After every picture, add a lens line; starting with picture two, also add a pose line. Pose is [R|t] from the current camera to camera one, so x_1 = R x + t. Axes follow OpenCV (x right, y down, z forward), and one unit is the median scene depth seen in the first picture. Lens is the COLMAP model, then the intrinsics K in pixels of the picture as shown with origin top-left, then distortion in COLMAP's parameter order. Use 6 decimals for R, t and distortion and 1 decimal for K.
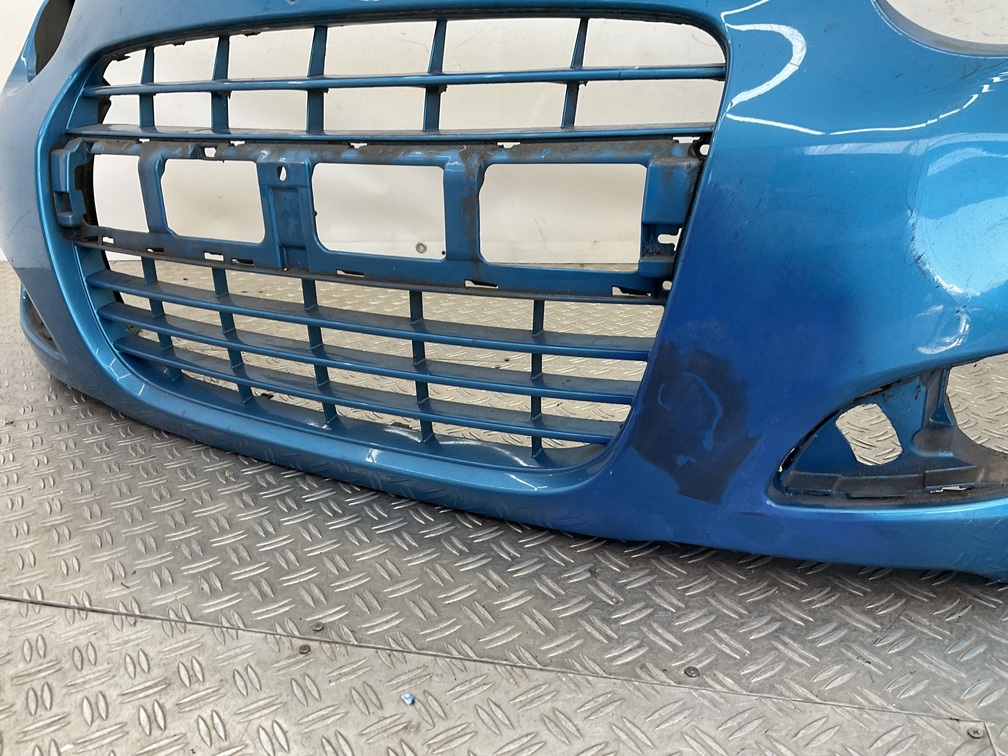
lens RADIAL K [[835.8, 0, 502.0], [0, 835.8, 381.0], [0, 0, 1]] dist [0.105903, -0.191516]
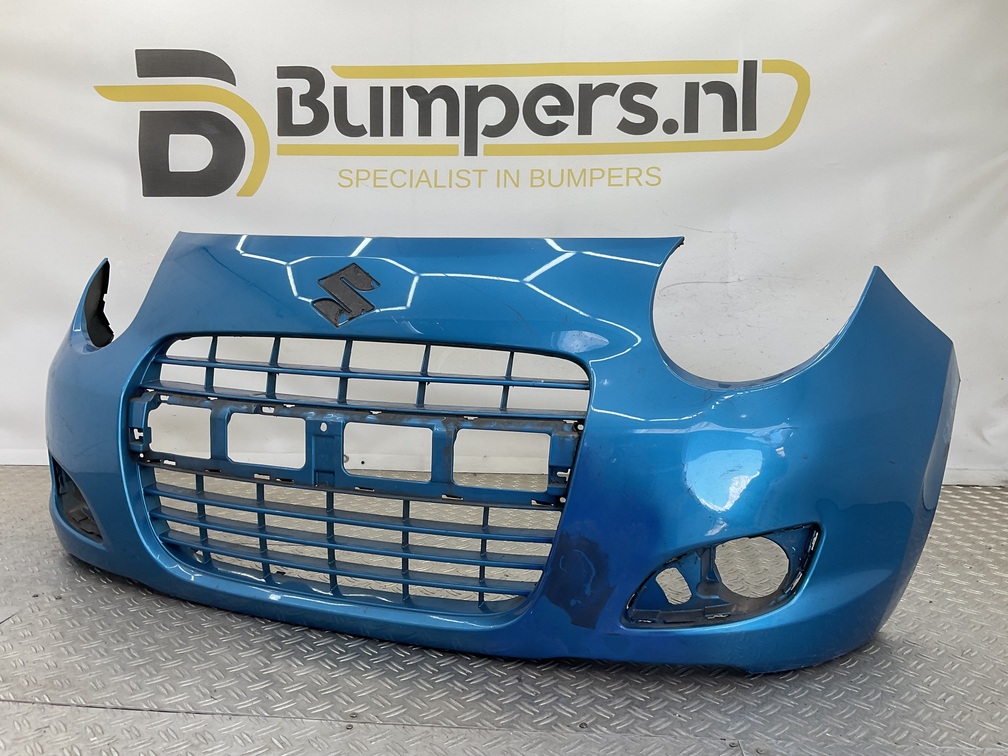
lens RADIAL K [[835.8, 0, 502.0], [0, 835.8, 381.0], [0, 0, 1]] dist [0.105903, -0.191516]
pose [[0.984912, 0.032457, 0.169984, -0.229445], [0.007778, 0.972958, -0.230849, 0.047991], [-0.172880, 0.228689, 0.958026, -0.707191]]
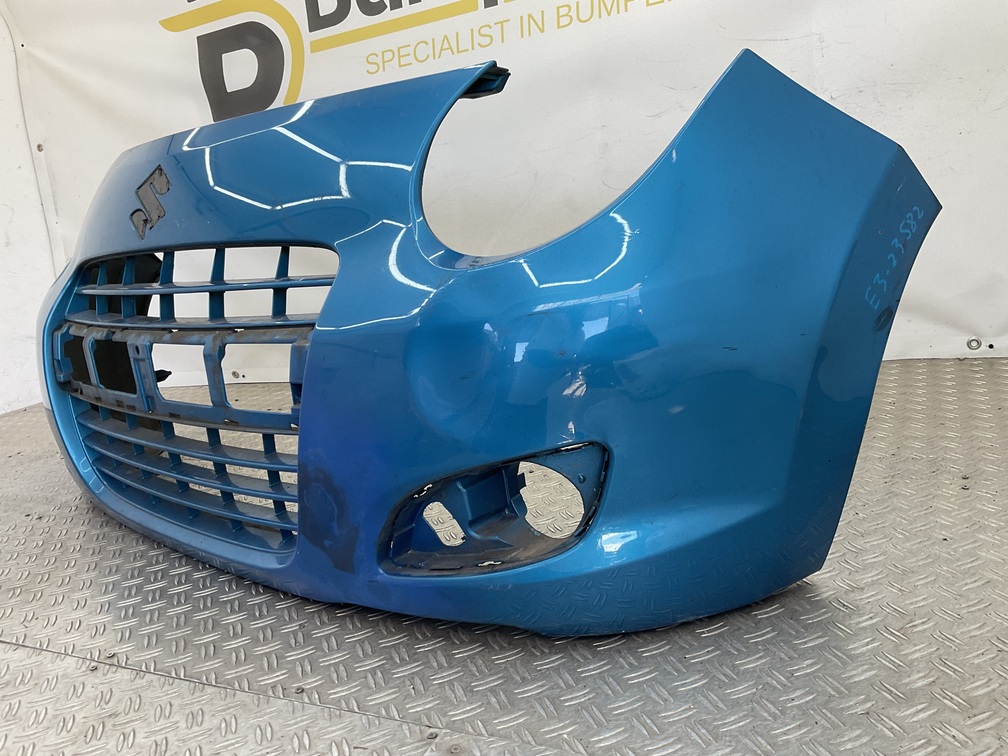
lens RADIAL K [[835.8, 0, 502.0], [0, 835.8, 381.0], [0, 0, 1]] dist [0.105903, -0.191516]
pose [[0.971757, -0.044321, -0.231785, 0.814682], [0.019524, 0.993937, -0.108204, -0.019491], [0.235175, 0.100623, 0.966730, -0.335163]]
